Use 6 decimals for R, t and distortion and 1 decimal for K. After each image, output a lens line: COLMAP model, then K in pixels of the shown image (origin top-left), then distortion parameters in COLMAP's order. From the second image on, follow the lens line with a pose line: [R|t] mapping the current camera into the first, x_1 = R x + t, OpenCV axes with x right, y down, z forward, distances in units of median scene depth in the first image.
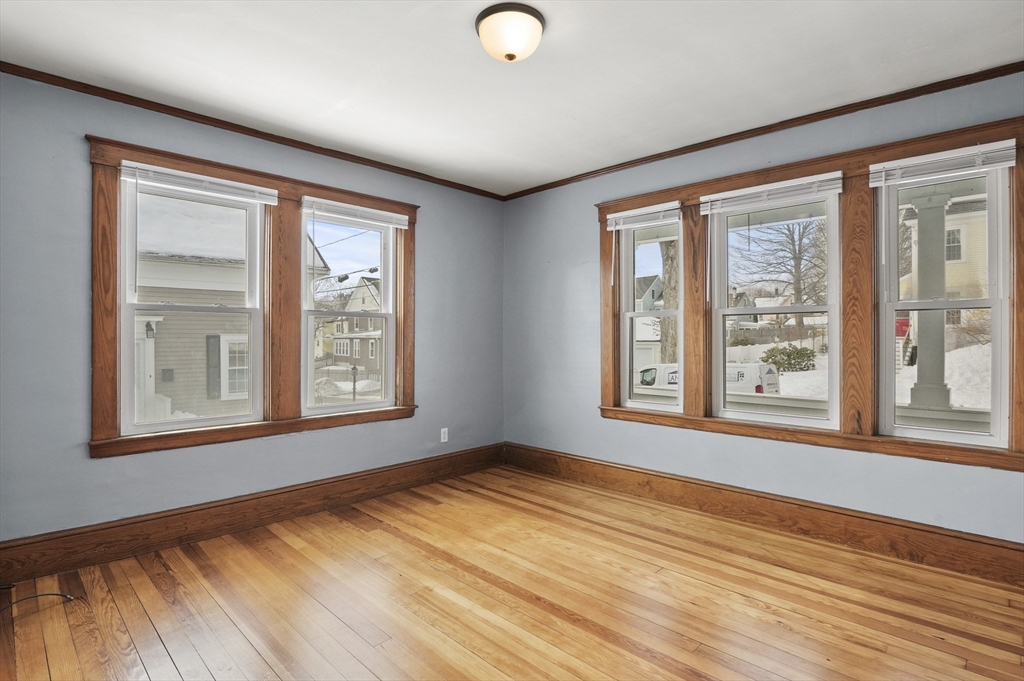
lens RADIAL K [[507.2, 0, 506.9], [0, 507.2, 334.5], [0, 0, 1]] dist [-0.021346, 0.000031]
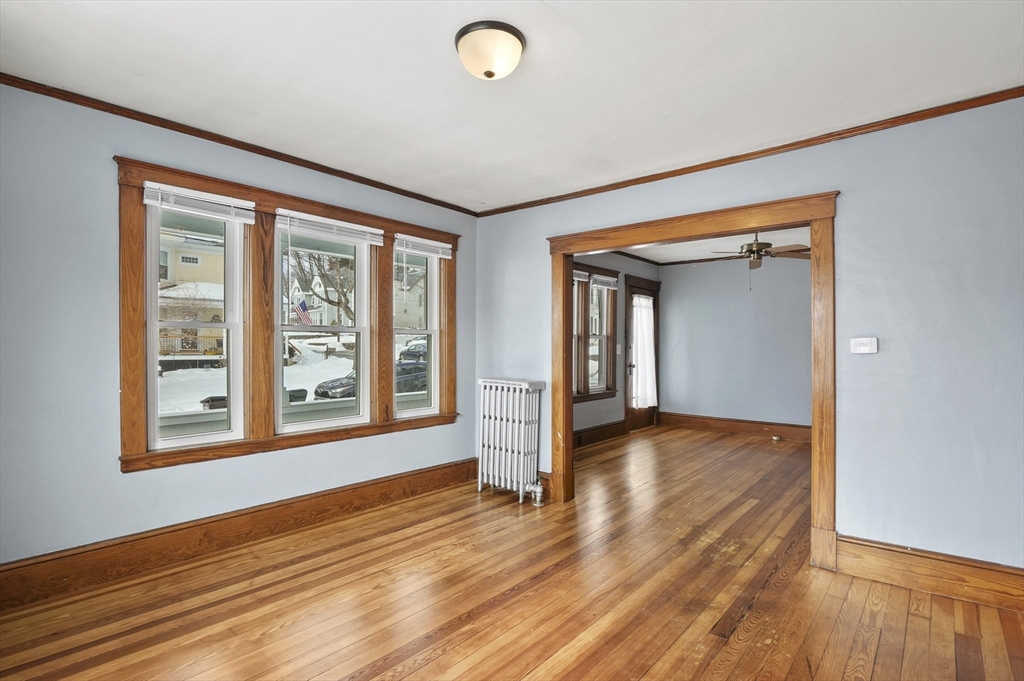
lens RADIAL K [[507.2, 0, 506.9], [0, 507.2, 334.5], [0, 0, 1]] dist [-0.021346, 0.000031]
pose [[-0.066070, 0.024836, 0.997506, -0.680120], [-0.005927, 0.999663, -0.025282, -0.009378], [-0.997797, -0.007583, -0.065901, 0.701799]]
